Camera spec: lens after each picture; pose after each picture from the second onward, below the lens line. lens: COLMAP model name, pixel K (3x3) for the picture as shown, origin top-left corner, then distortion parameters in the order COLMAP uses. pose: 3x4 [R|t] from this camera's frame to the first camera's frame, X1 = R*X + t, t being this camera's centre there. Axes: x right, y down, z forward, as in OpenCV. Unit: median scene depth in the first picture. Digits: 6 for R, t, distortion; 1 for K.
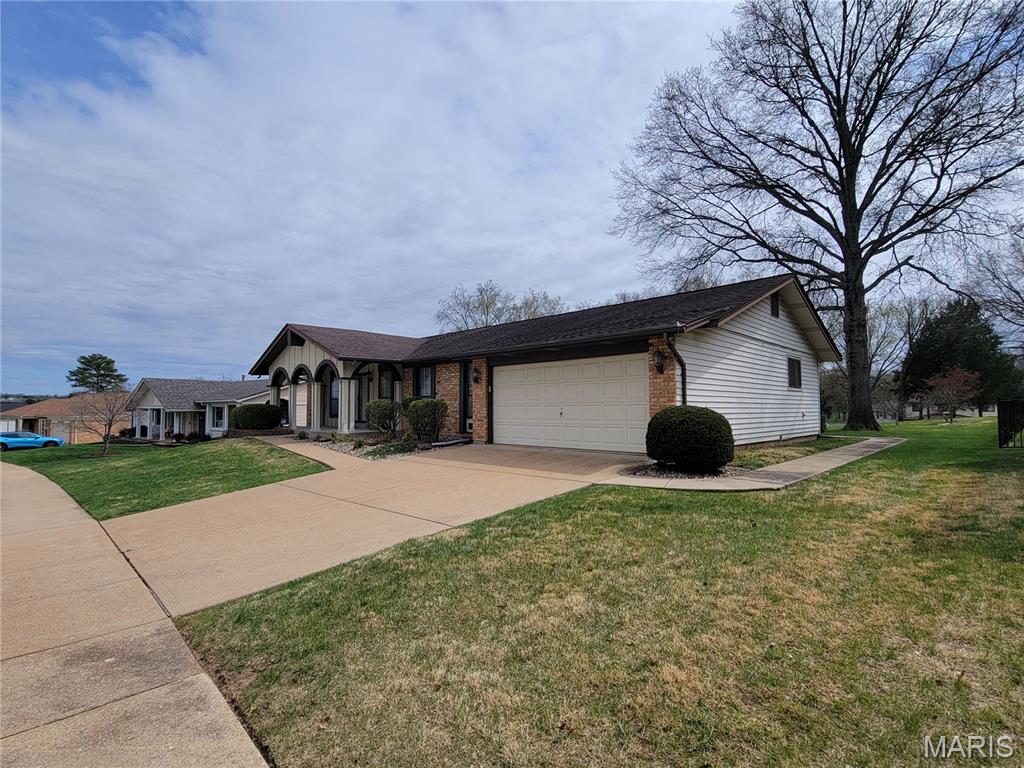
lens RADIAL K [[497.1, 0, 512.0], [0, 497.1, 384.0], [0, 0, 1]] dist [-0.019359, 0.000020]
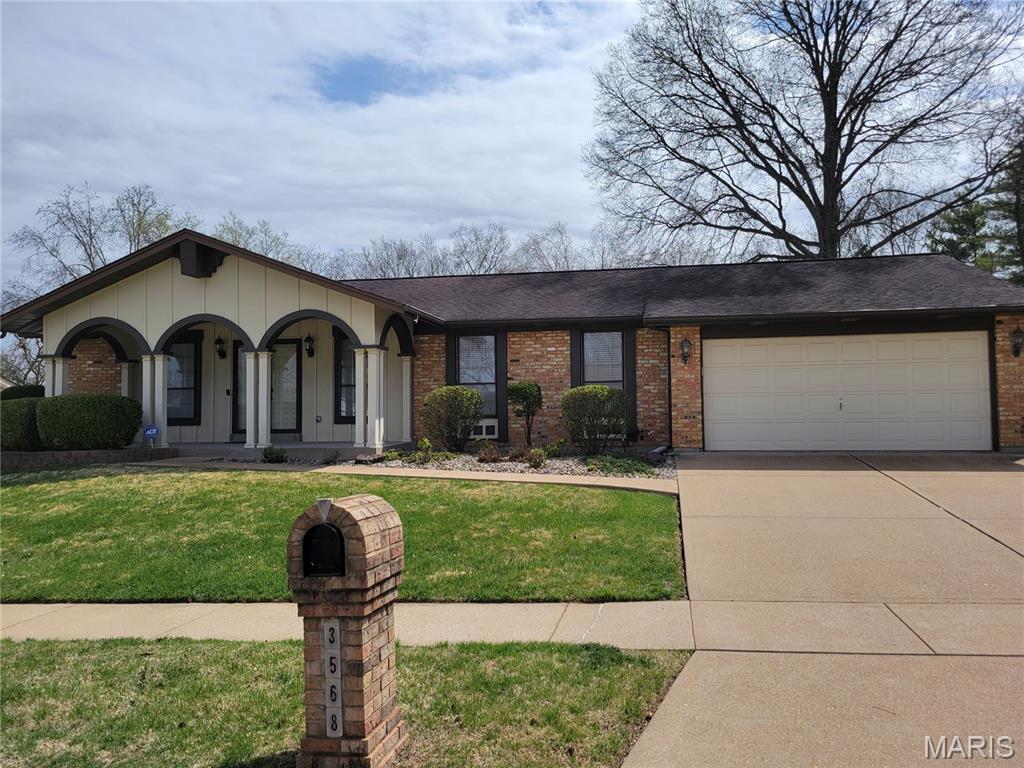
lens RADIAL K [[744.2, 0, 512.0], [0, 744.2, 384.0], [0, 0, 1]] dist [0.038779, -0.007645]
pose [[0.815935, 0.016987, 0.577893, -0.794666], [-0.020573, 0.999788, -0.000342, 0.030938], [-0.577777, -0.011610, 0.816112, 0.289594]]
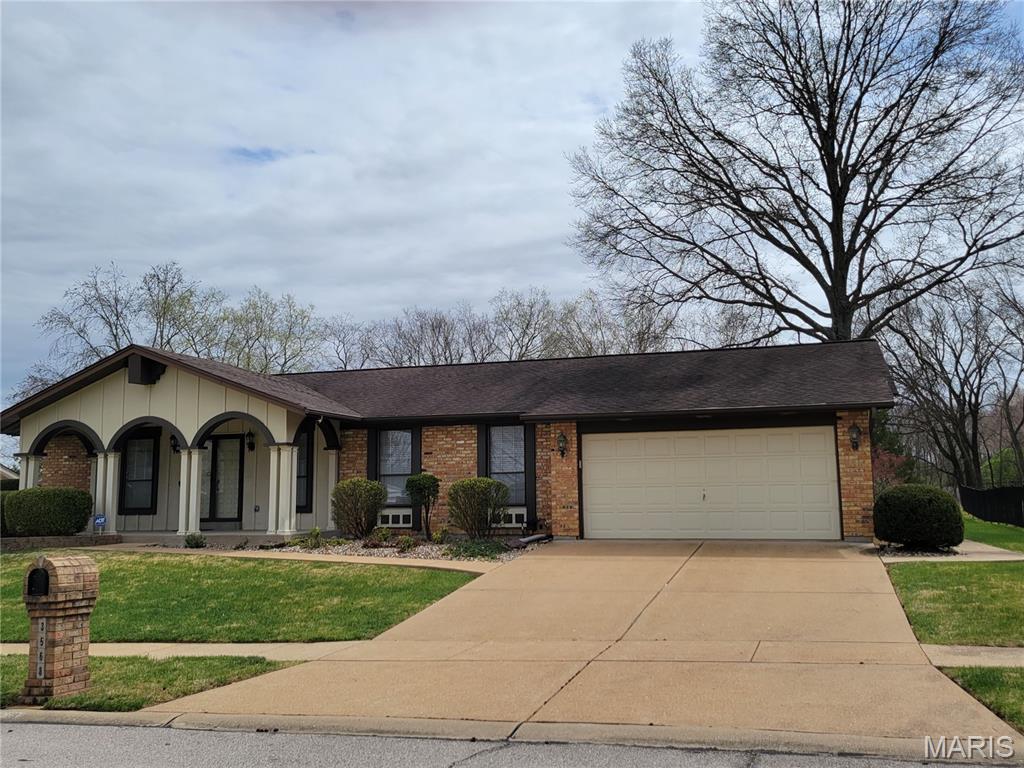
lens RADIAL K [[912.8, 0, 512.0], [0, 912.8, 384.0], [0, 0, 1]] dist [0.048217, -0.011129]
pose [[0.884573, 0.051015, 0.463603, -0.717001], [-0.014368, 0.996509, -0.082242, 0.004138], [-0.466180, 0.066088, 0.882218, -0.148812]]
